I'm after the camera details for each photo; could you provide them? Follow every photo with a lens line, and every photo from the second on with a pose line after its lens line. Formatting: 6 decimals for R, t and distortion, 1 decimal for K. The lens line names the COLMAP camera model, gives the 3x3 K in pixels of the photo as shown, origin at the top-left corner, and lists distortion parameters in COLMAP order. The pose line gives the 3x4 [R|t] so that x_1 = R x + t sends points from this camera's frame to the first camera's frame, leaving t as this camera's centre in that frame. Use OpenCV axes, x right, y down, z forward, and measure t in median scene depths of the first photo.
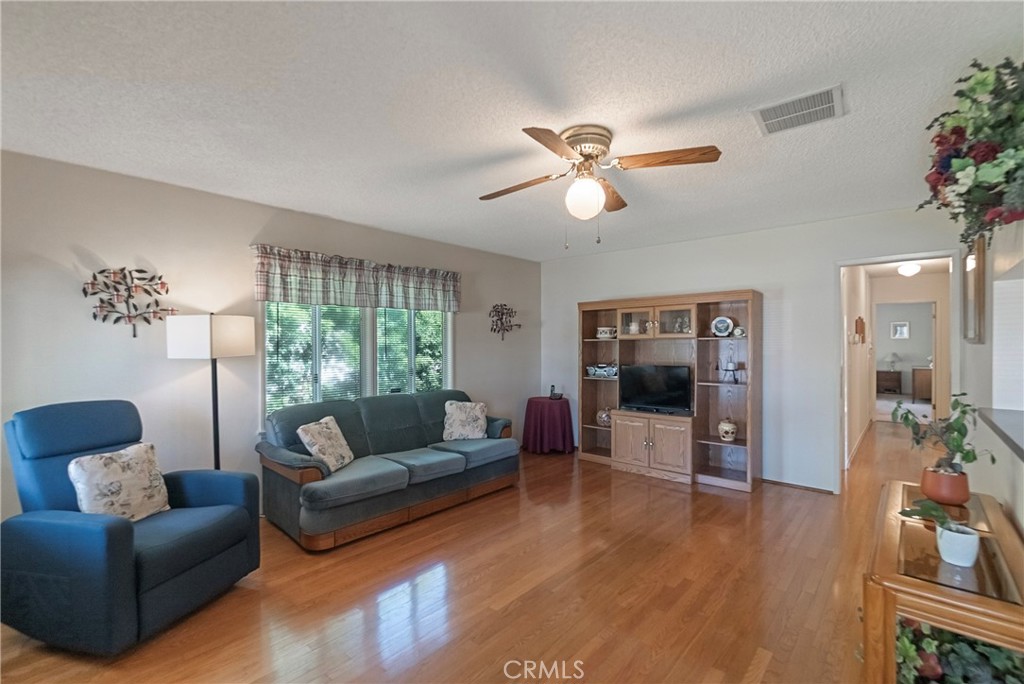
lens RADIAL K [[453.3, 0, 501.8], [0, 453.3, 342.2], [0, 0, 1]] dist [-0.008605, 0.000021]
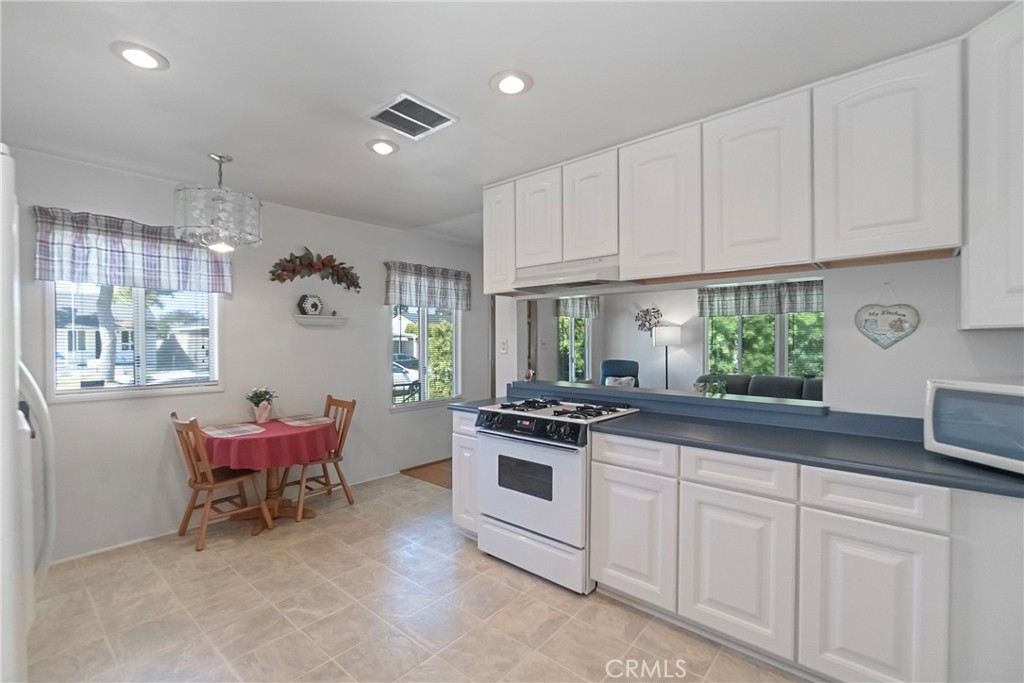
lens RADIAL K [[446.0, 0, 491.8], [0, 446.0, 341.7], [0, 0, 1]] dist [-0.024497, -0.000162]
pose [[-0.010019, 0.006101, -0.999931, 1.428356], [0.003175, 0.999977, 0.006070, -0.002132], [0.999945, -0.003114, -0.010038, 0.163581]]
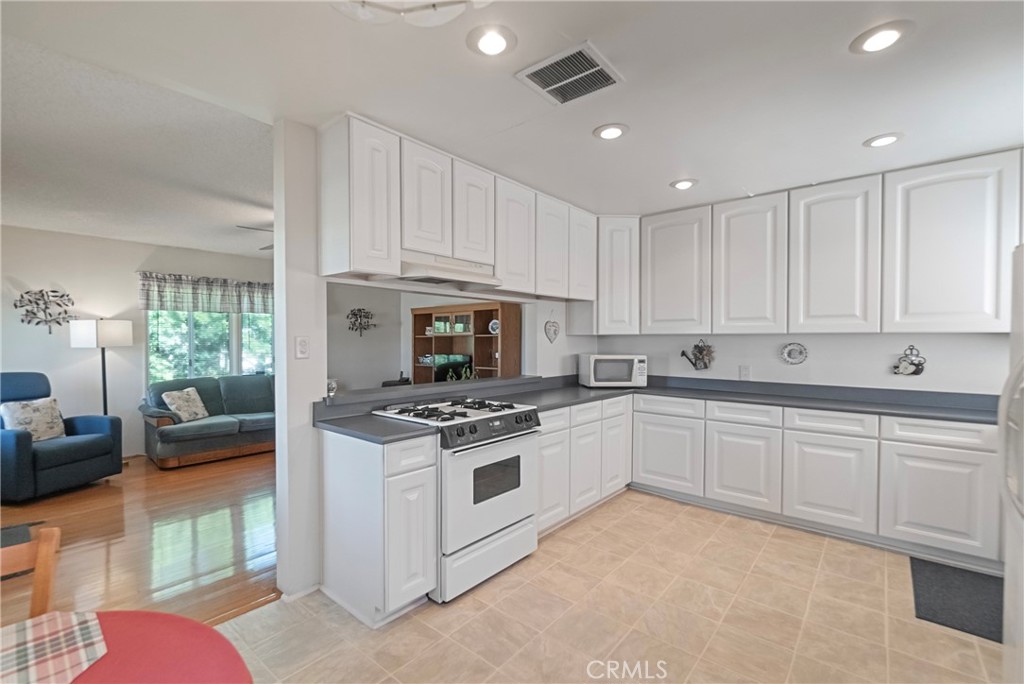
lens RADIAL K [[453.3, 0, 502.0], [0, 453.3, 346.9], [0, 0, 1]] dist [-0.008605, 0.000021]
pose [[0.999802, 0.002650, 0.019740, 0.662629], [-0.003039, 0.999802, 0.019691, -0.001564], [-0.019683, -0.019747, 0.999611, -0.541803]]
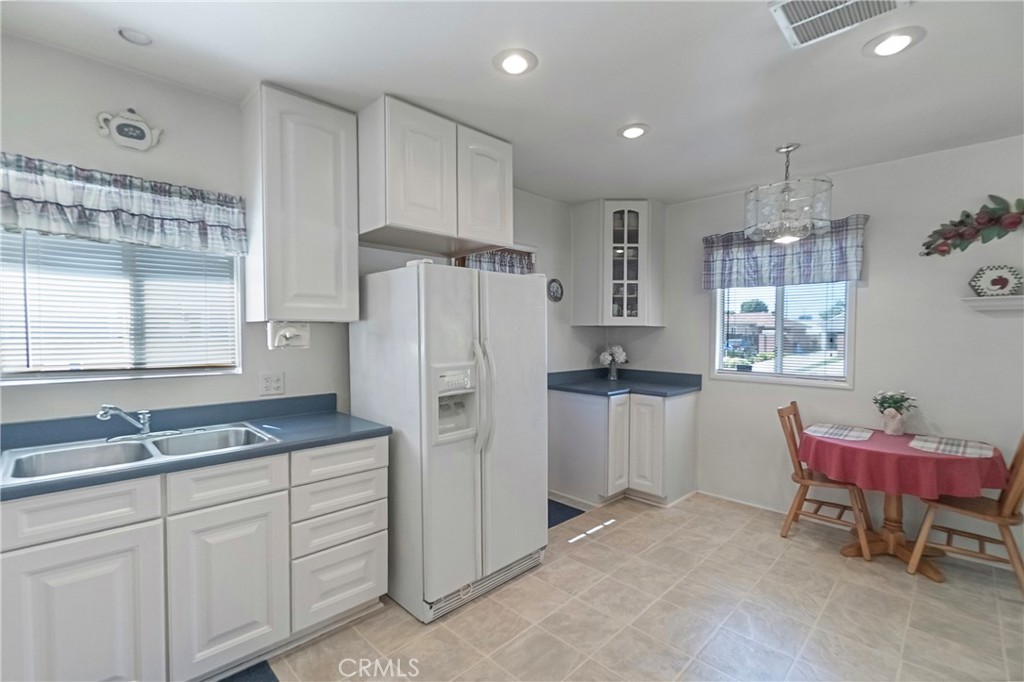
lens RADIAL K [[446.0, 0, 498.5], [0, 446.0, 343.1], [0, 0, 1]] dist [-0.024497, -0.000162]
pose [[-0.995512, -0.004636, 0.094524, 1.061029], [-0.002494, 0.999738, 0.022768, 0.000933], [-0.094605, 0.022430, -0.995262, 0.514935]]
